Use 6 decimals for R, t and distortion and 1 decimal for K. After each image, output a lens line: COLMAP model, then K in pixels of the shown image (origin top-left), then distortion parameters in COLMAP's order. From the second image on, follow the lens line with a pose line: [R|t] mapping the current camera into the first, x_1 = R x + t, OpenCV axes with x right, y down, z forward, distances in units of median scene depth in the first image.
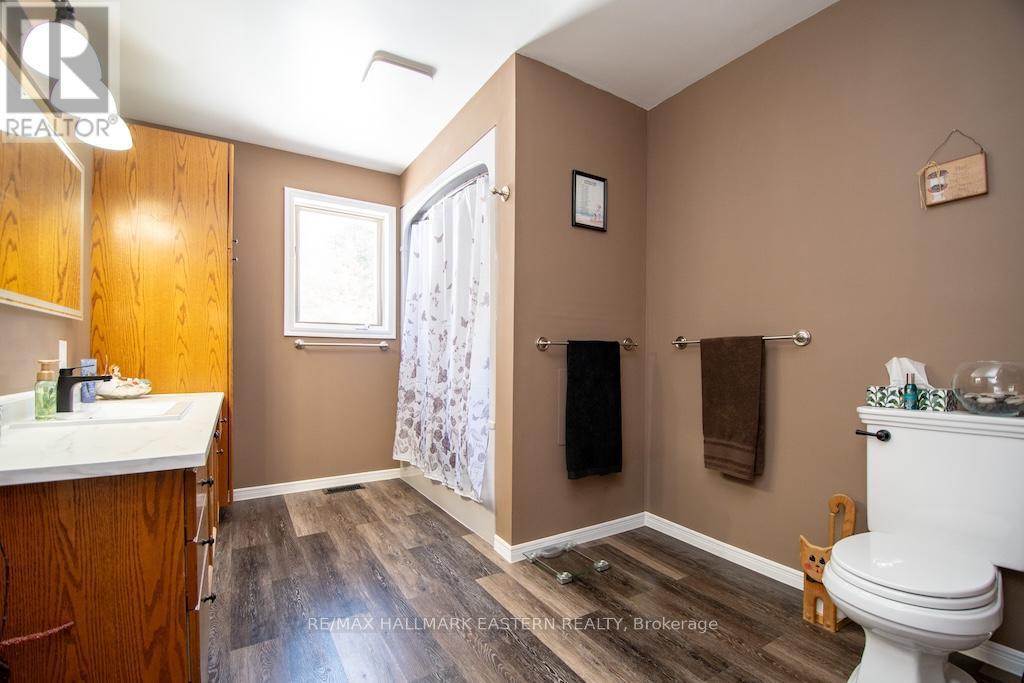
lens RADIAL K [[448.1, 0, 507.2], [0, 448.1, 359.2], [0, 0, 1]] dist [0.019700, -0.028204]
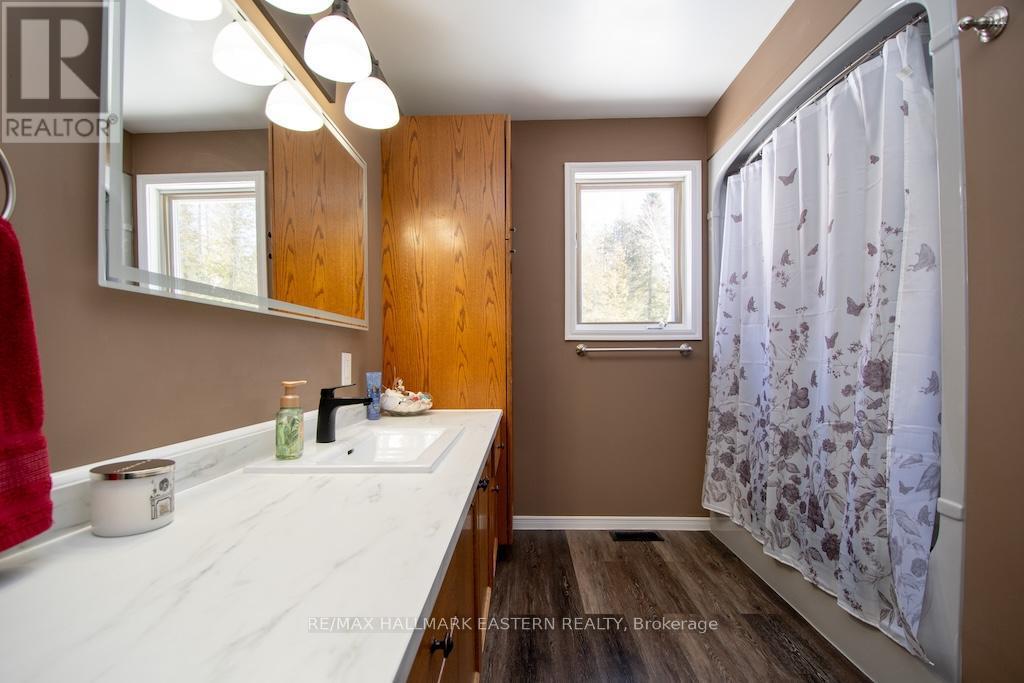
lens RADIAL K [[448.1, 0, 507.2], [0, 448.1, 359.2], [0, 0, 1]] dist [0.019700, -0.028204]
pose [[0.837504, -0.007328, -0.546382, -0.145404], [0.005447, 0.999972, -0.005062, -0.015202], [0.546404, 0.001264, 0.837521, 0.270471]]
